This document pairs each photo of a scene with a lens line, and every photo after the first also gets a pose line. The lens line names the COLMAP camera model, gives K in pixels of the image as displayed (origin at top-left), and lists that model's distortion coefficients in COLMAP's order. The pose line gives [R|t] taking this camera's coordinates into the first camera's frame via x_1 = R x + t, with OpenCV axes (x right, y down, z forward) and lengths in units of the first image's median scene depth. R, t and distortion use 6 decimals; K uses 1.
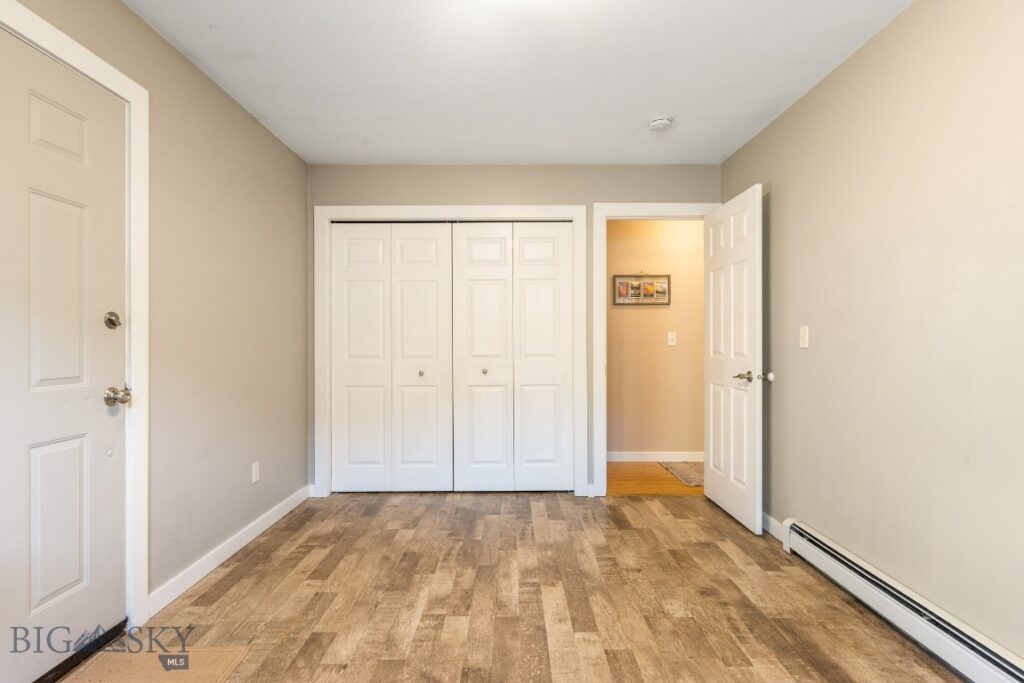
lens RADIAL K [[504.3, 0, 514.2], [0, 504.3, 340.7], [0, 0, 1]] dist [-0.000270, 0.000093]
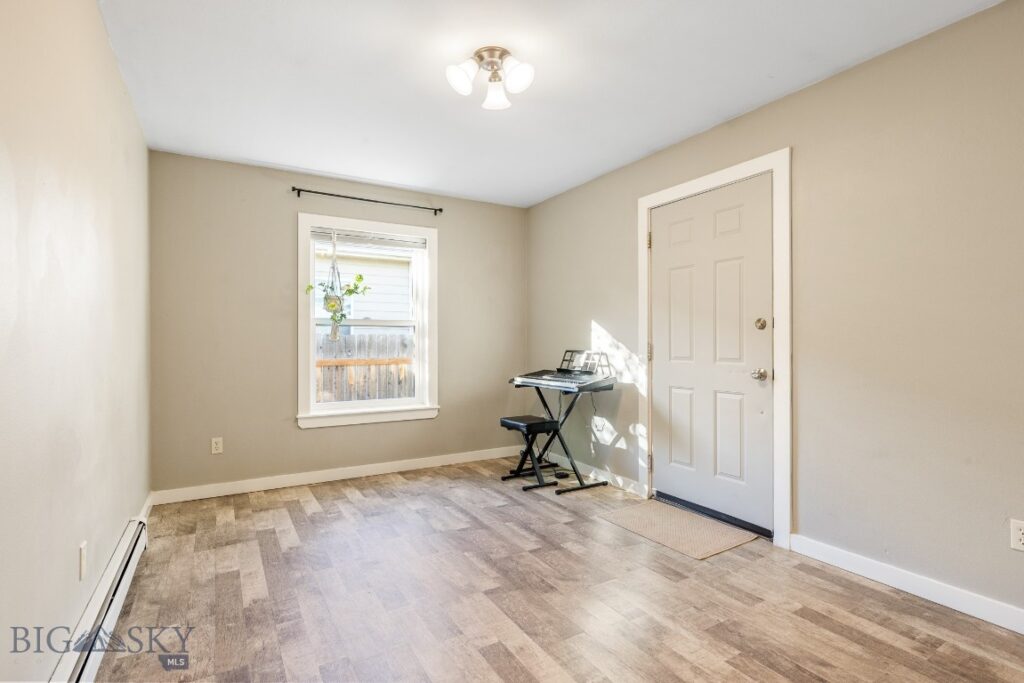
lens RADIAL K [[504.3, 0, 513.4], [0, 504.3, 342.3], [0, 0, 1]] dist [-0.000270, 0.000093]
pose [[-0.864596, 0.002962, -0.502459, 0.529733], [0.002748, 0.999996, 0.001166, 0.009748], [0.502460, -0.000373, -0.864600, 1.693770]]
